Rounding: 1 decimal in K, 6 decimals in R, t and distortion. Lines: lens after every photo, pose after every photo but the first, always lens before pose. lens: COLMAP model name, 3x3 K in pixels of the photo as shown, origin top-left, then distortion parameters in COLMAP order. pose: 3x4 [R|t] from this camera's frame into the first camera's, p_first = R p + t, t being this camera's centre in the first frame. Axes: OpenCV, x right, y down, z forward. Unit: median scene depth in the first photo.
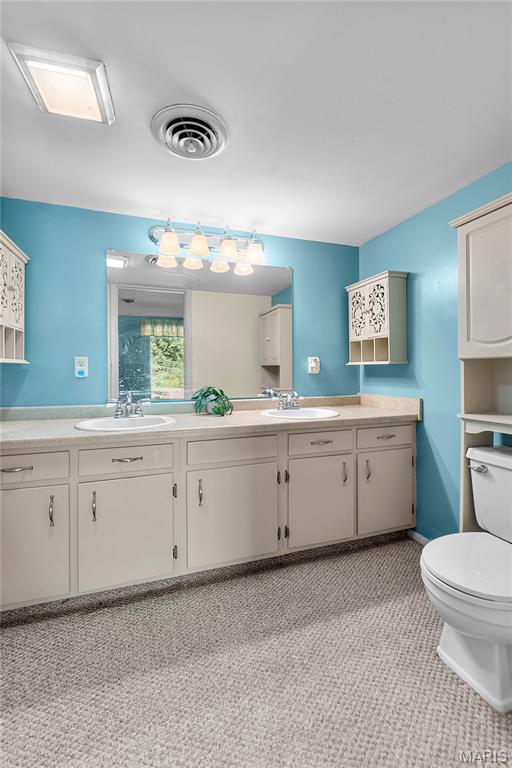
lens RADIAL K [[330.4, 0, 255.3], [0, 330.4, 376.5], [0, 0, 1]] dist [0.000645, 0.000265]
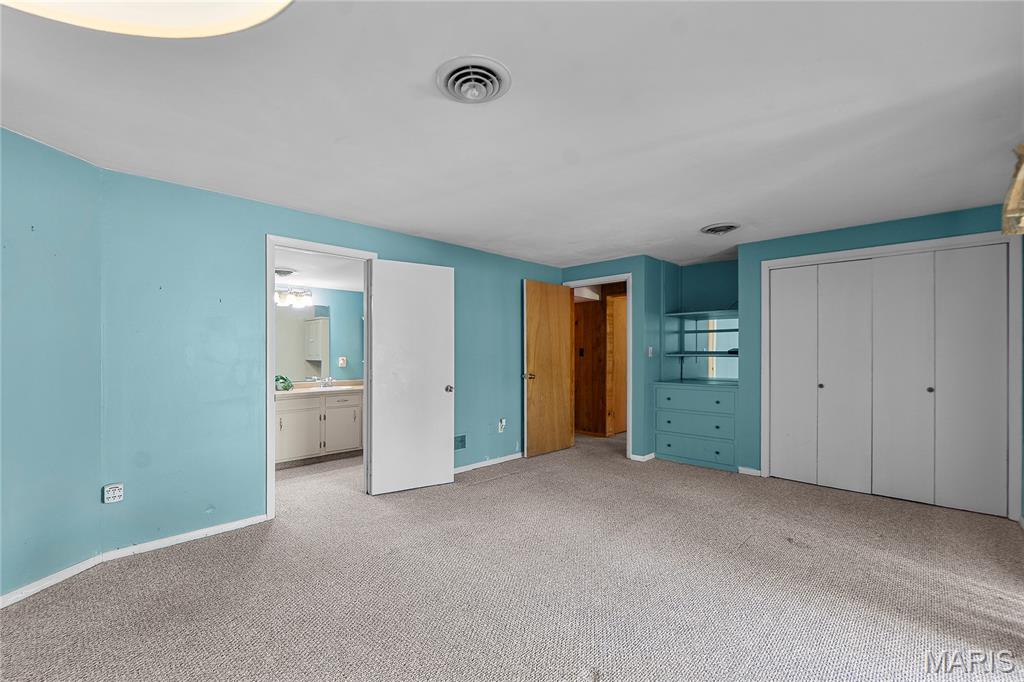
lens RADIAL K [[440.6, 0, 506.4], [0, 440.6, 348.8], [0, 0, 1]] dist [0.000645, 0.000265]
pose [[0.889040, 0.010251, 0.457716, -0.139305], [0.005737, 0.999421, -0.033525, -0.024451], [-0.457794, 0.032431, 0.888466, -1.727217]]
